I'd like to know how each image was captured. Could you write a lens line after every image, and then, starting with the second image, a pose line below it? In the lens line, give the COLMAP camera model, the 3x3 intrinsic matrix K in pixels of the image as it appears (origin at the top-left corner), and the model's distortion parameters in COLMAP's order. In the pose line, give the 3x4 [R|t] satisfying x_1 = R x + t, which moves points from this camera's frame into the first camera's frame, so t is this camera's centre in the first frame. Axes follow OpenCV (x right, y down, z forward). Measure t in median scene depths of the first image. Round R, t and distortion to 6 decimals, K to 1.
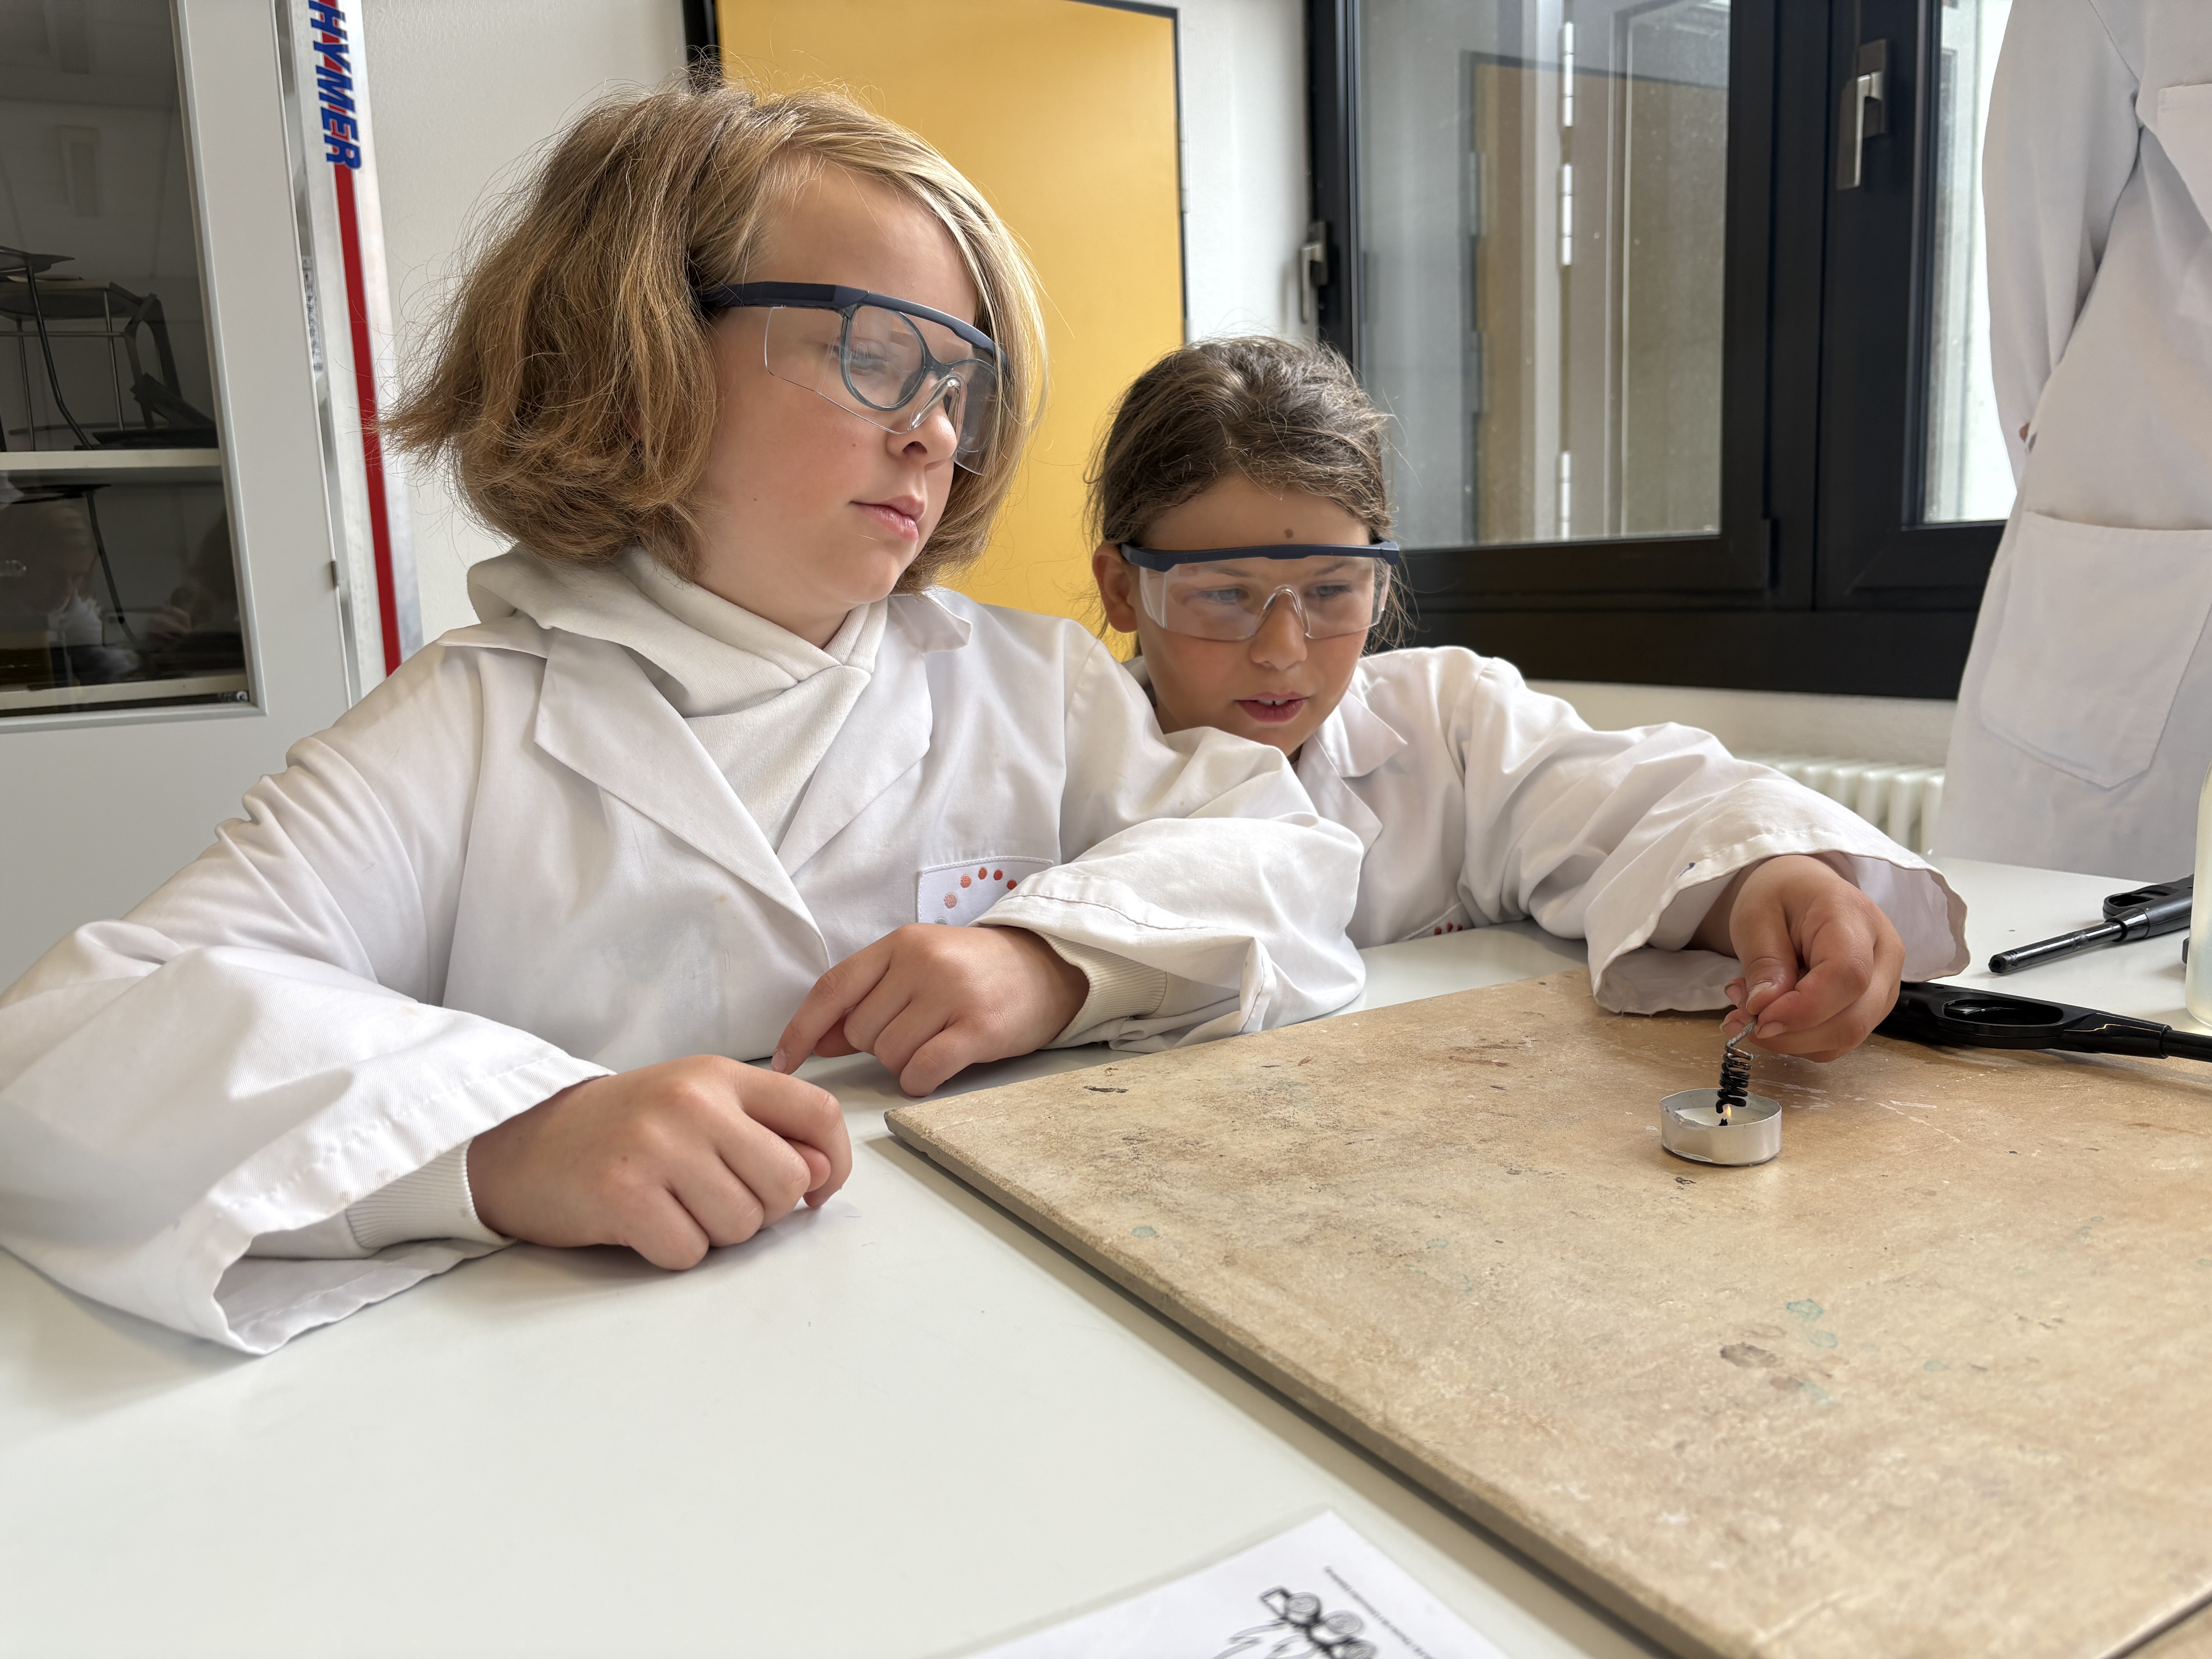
lens RADIAL K [[1680.4, 0, 1107.9], [0, 1680.4, 830.4], [0, 0, 1]] dist [0.035193, -0.042711]
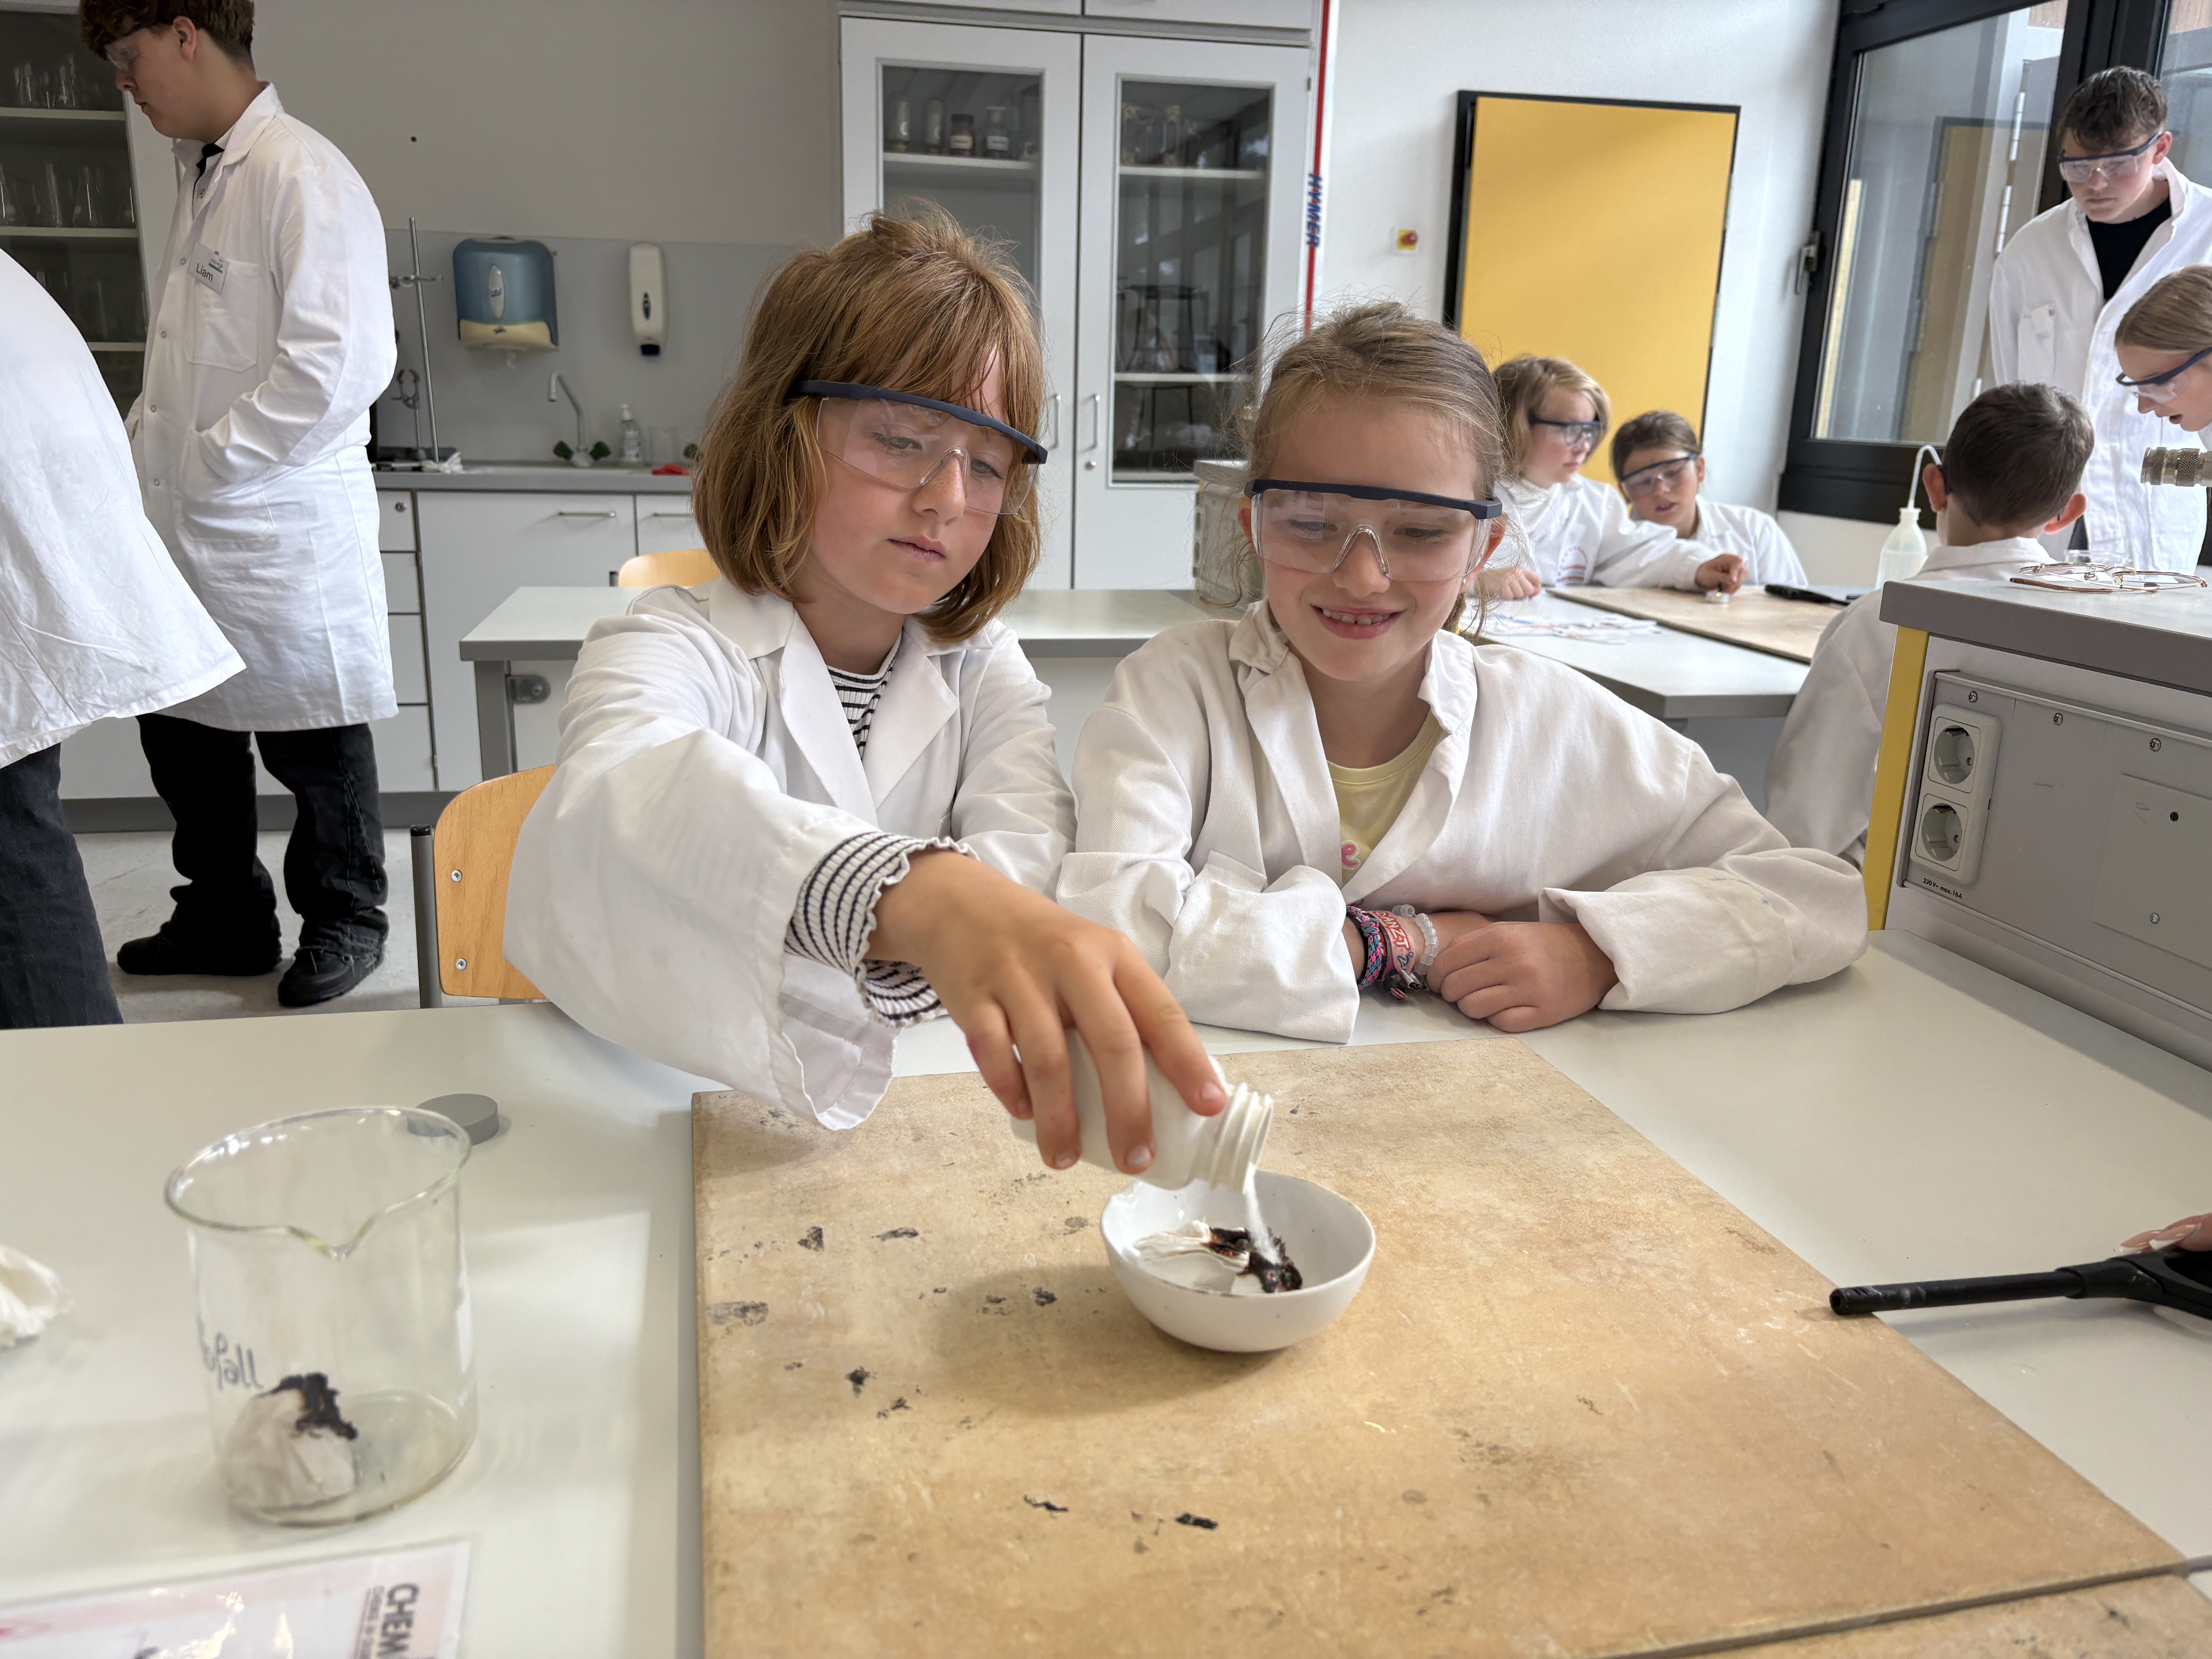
lens RADIAL K [[1680.4, 0, 1101.5], [0, 1680.4, 815.5], [0, 0, 1]] dist [0.035193, -0.042711]
pose [[0.945181, 0.138450, -0.295745, 0.033707], [-0.107235, 0.987043, 0.119358, 0.074582], [0.308438, -0.081100, 0.947781, -0.807125]]
